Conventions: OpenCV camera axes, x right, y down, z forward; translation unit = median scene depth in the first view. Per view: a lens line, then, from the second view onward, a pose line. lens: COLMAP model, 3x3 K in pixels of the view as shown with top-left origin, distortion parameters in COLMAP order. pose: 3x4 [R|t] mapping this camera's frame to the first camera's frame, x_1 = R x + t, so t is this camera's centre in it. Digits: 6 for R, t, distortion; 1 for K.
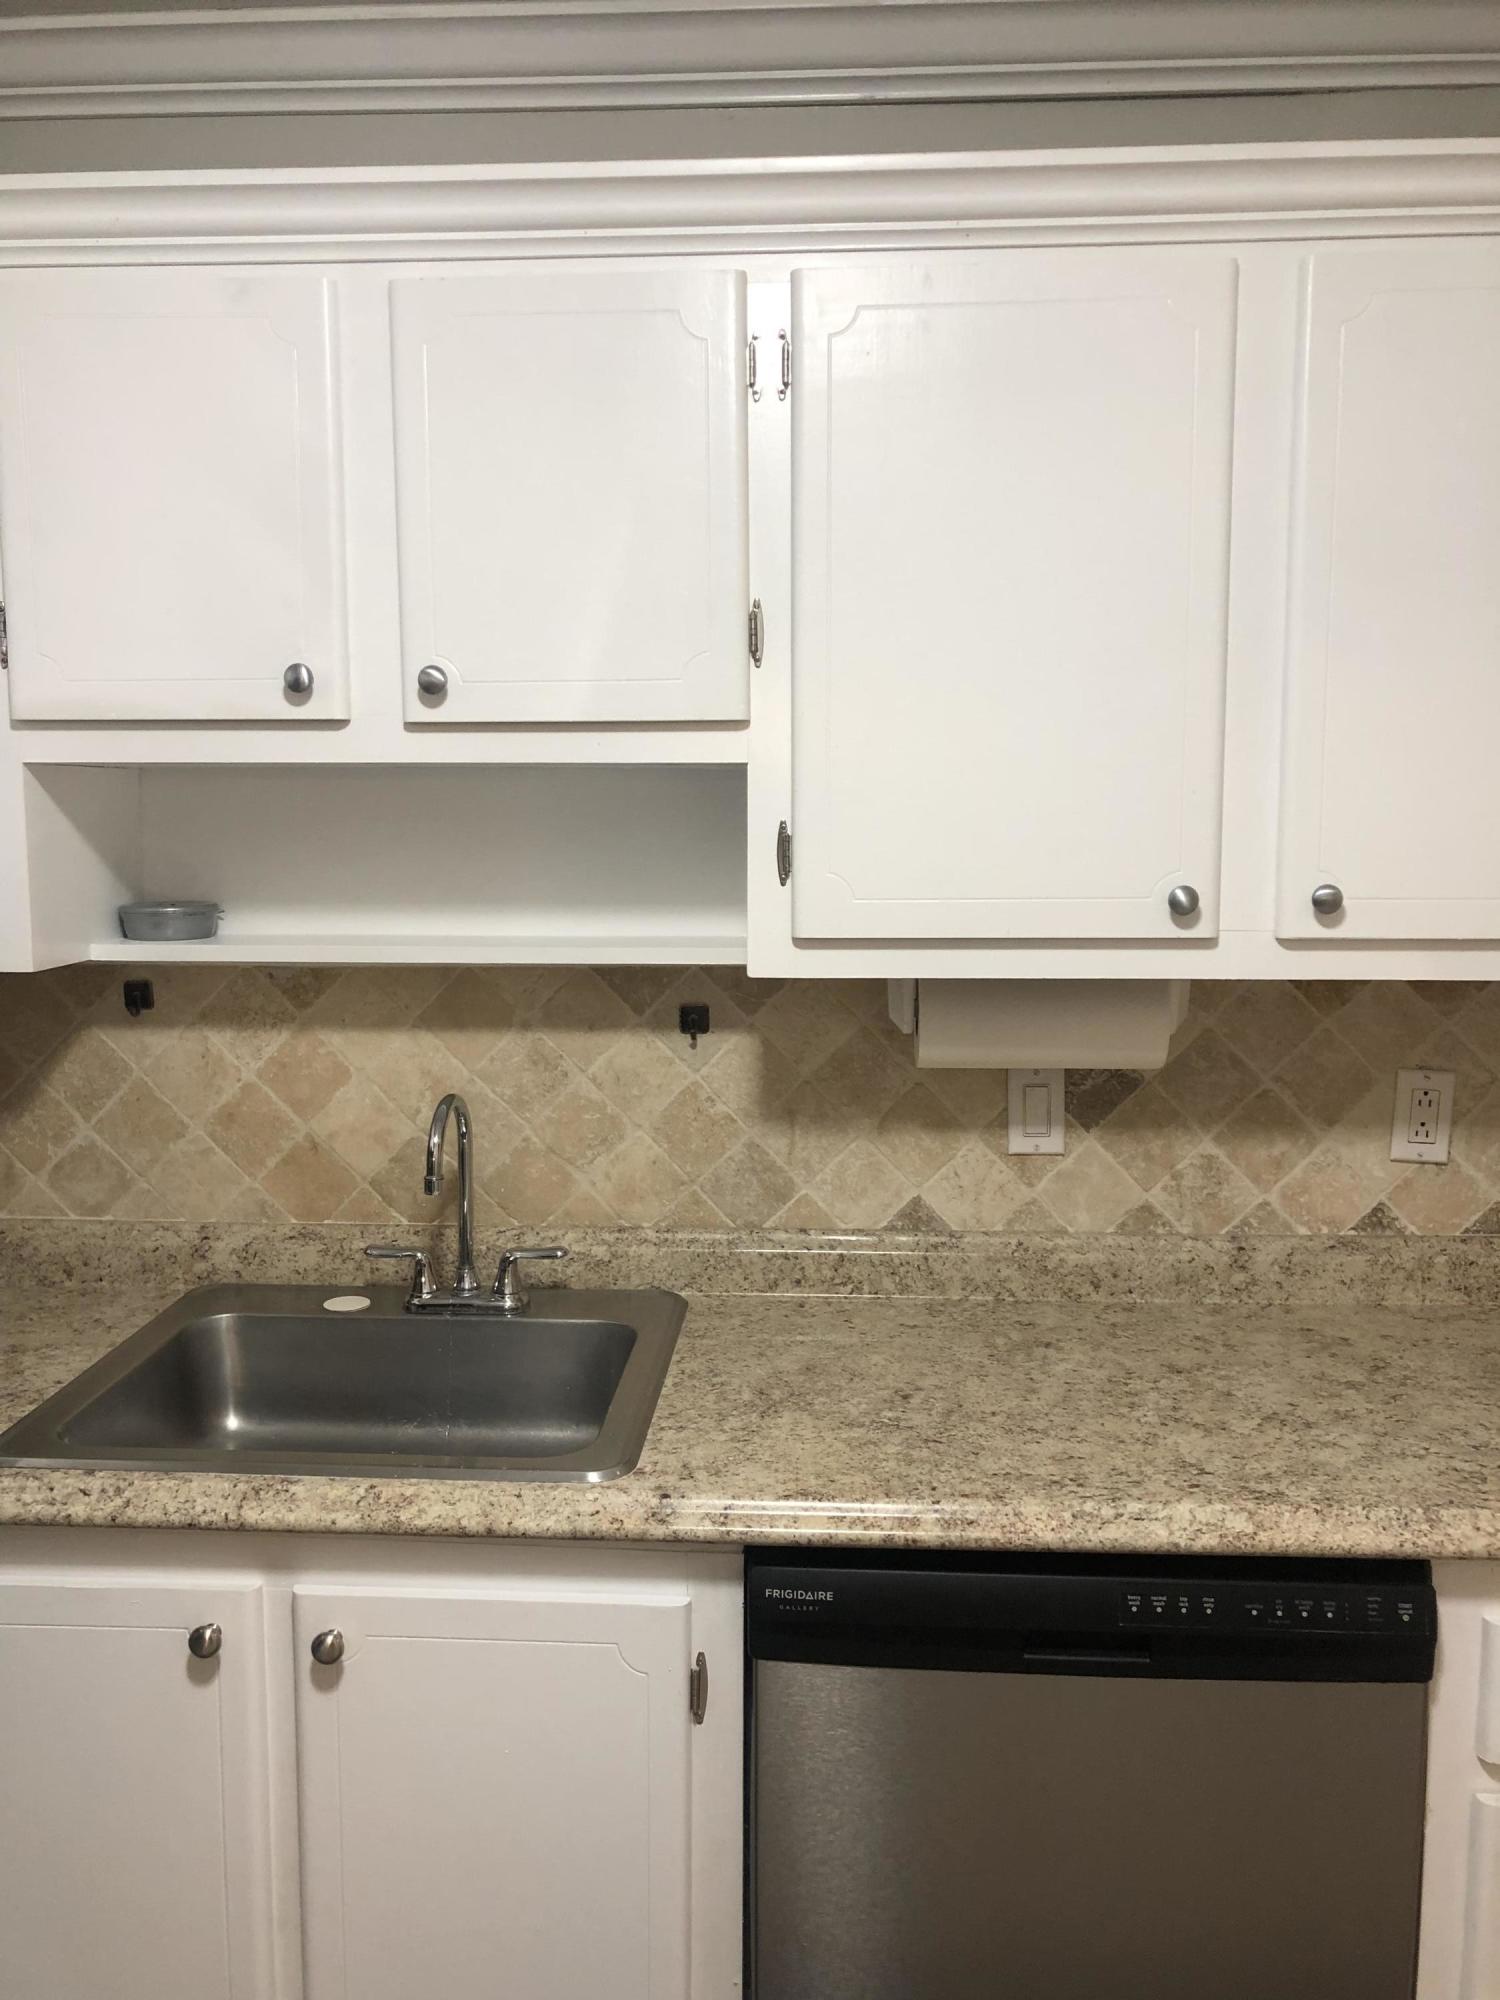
lens RADIAL K [[1624.3, 0, 746.0], [0, 1624.3, 1003.0], [0, 0, 1]] dist [0.065419, -0.072135]
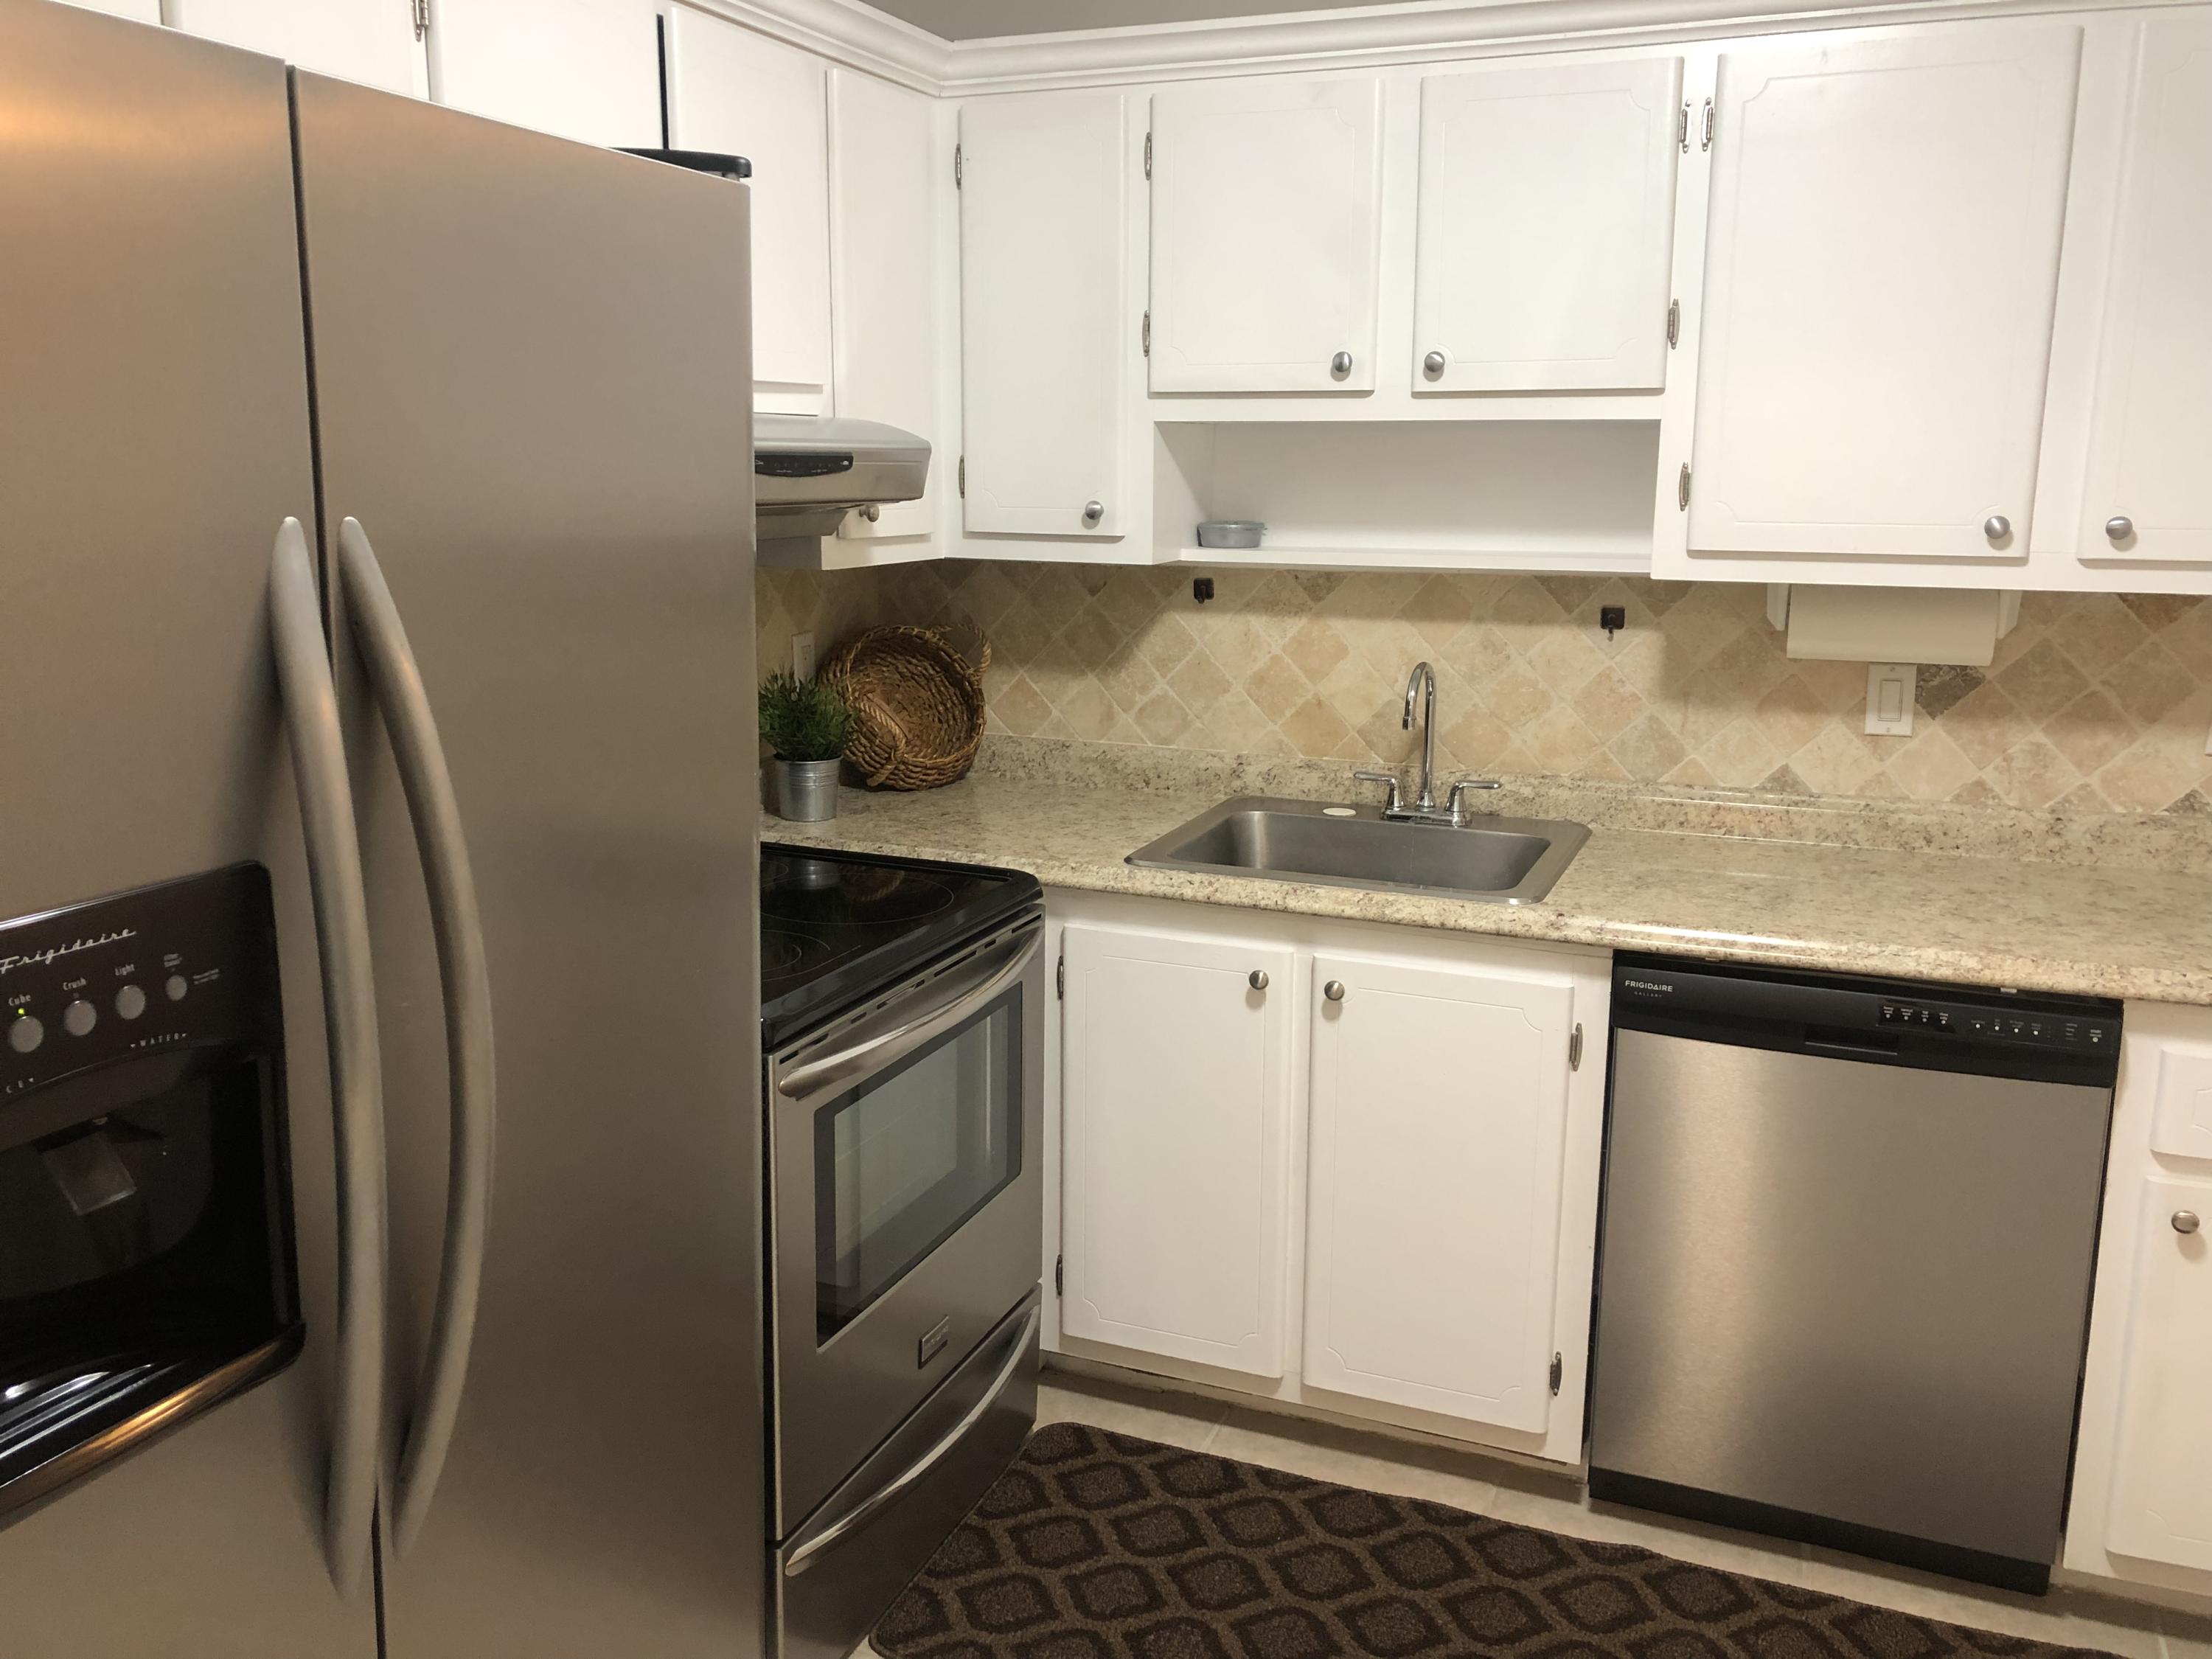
lens RADIAL K [[1772.4, 0, 1089.5], [0, 1772.4, 816.5], [0, 0, 1]] dist [-0.002434, -0.018429]
pose [[0.941325, 0.071553, -0.329830, 0.055735], [-0.045122, 0.995176, 0.087115, 0.066590], [0.334472, -0.067121, 0.940012, -0.508177]]
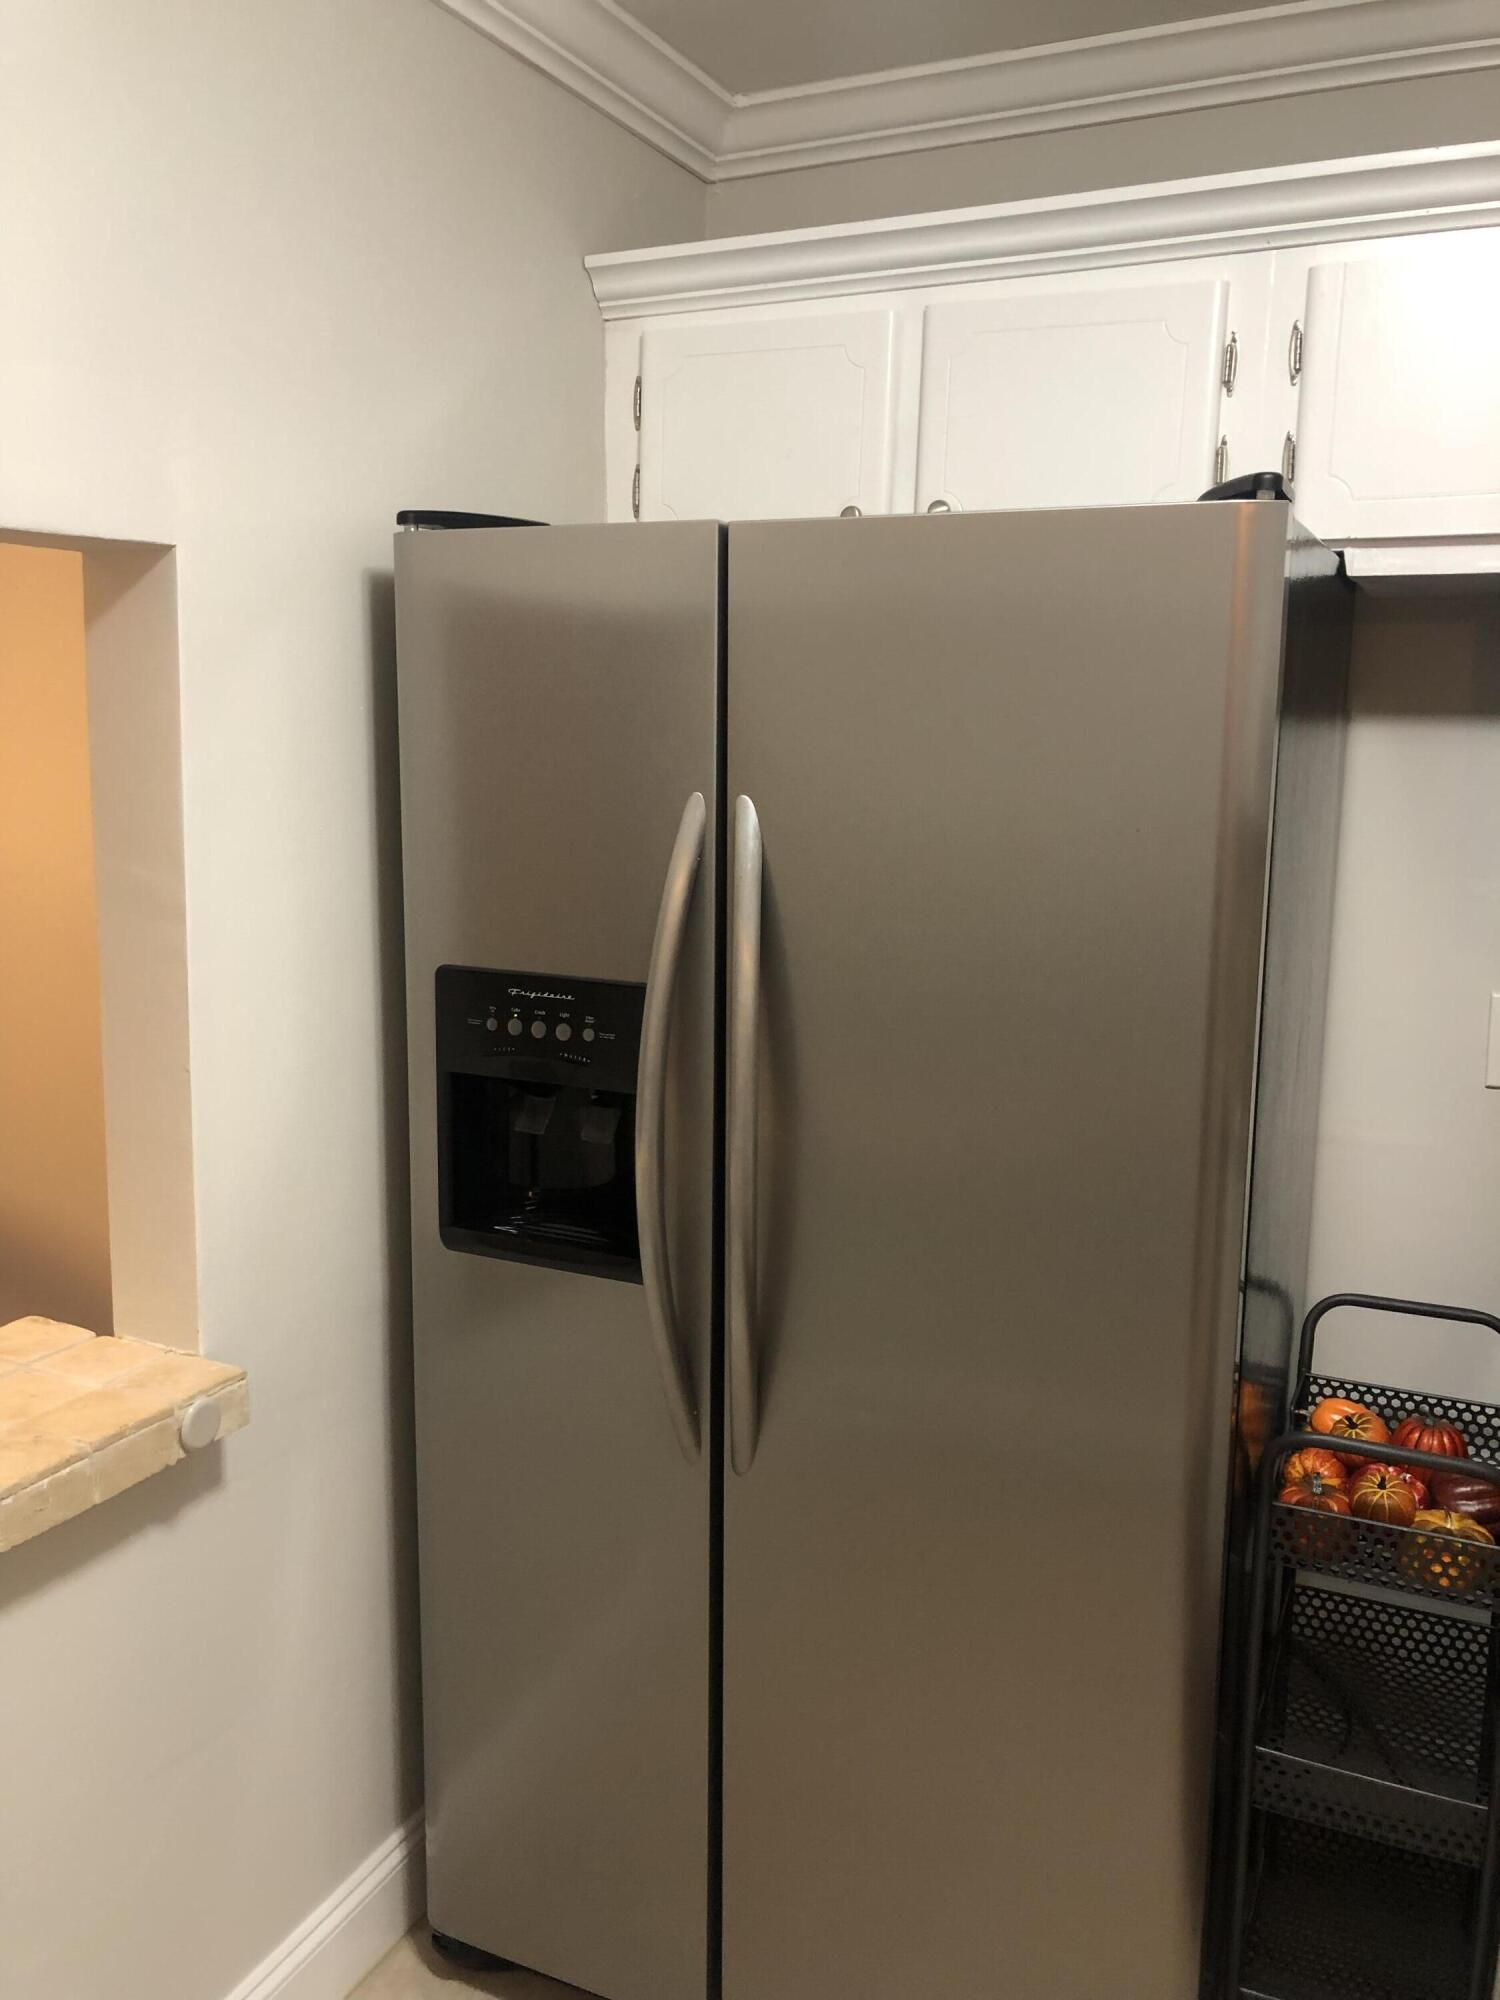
lens RADIAL K [[1602.5, 0, 750.0], [0, 1602.5, 1000.0], [0, 0, 1]] dist [-0.002434, -0.018429]
pose [[-0.382294, 0.140604, -0.913281, 0.393873], [-0.122357, 0.971950, 0.200855, -0.029614], [0.915904, 0.188532, -0.354367, 0.248770]]
